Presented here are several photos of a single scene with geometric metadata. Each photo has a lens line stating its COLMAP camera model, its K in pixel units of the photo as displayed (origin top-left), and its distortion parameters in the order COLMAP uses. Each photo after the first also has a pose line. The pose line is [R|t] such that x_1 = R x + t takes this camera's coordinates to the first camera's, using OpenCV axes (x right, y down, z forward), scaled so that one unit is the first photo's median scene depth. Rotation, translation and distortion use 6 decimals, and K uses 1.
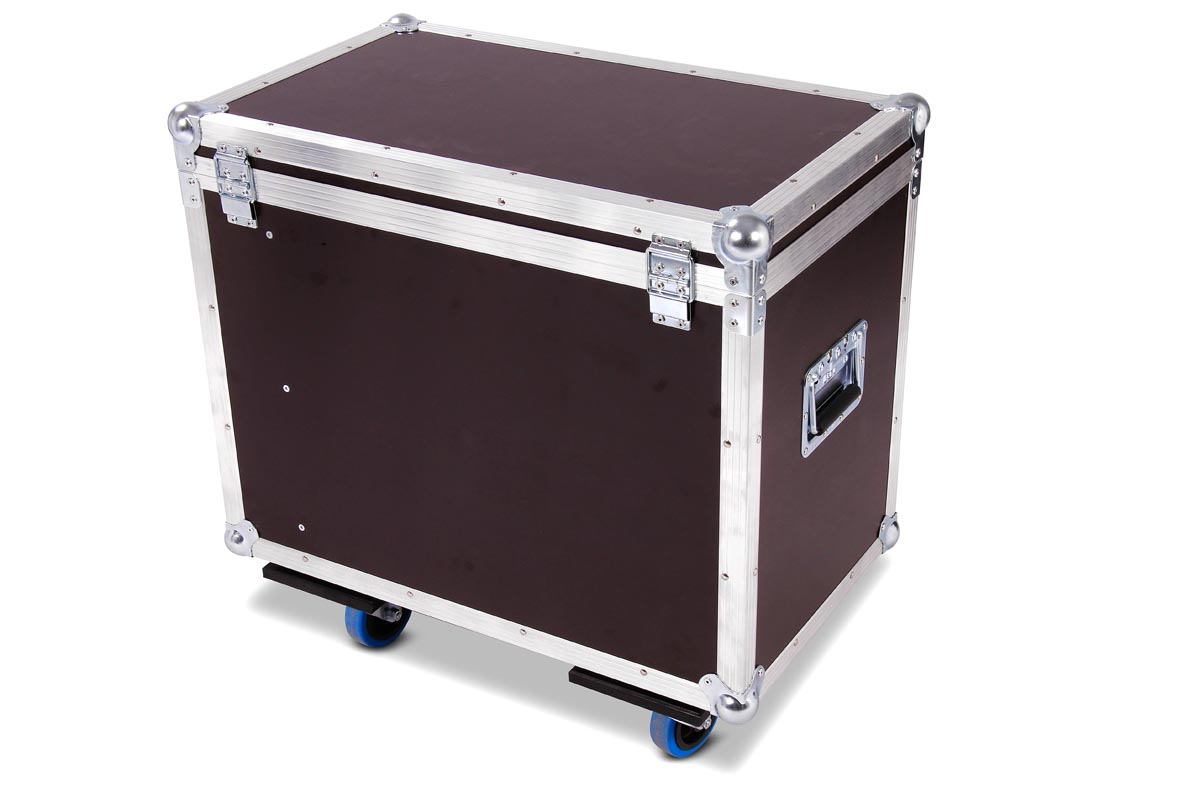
lens RADIAL K [[1759.0, 0, 600.0], [0, 1759.0, 400.0], [0, 0, 1]] dist [-0.018940, -0.020027]
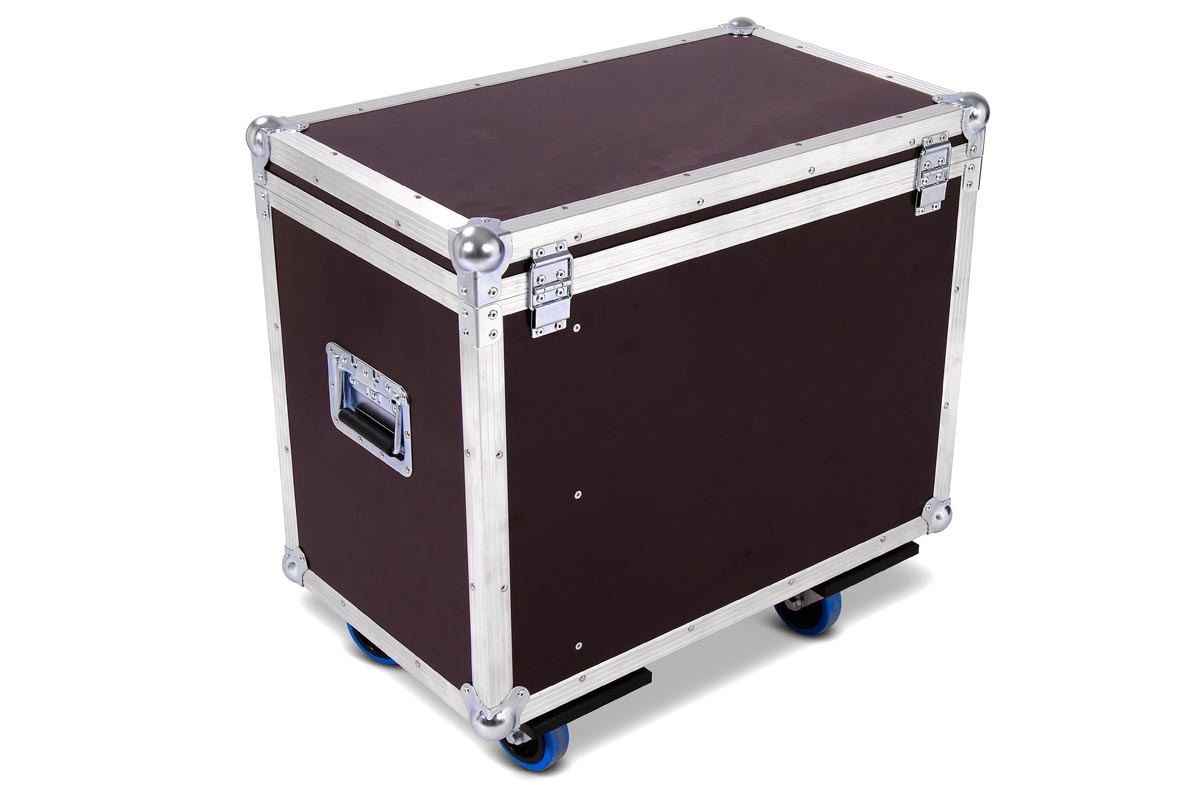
lens RADIAL K [[1835.2, 0, 600.0], [0, 1835.2, 400.0], [0, 0, 1]] dist [0.035057, 0.050972]
pose [[0.364479, -0.399384, 0.841218, -1.010870], [0.439725, 0.870115, 0.222581, -0.271560], [-0.820852, 0.288778, 0.492757, 0.529018]]
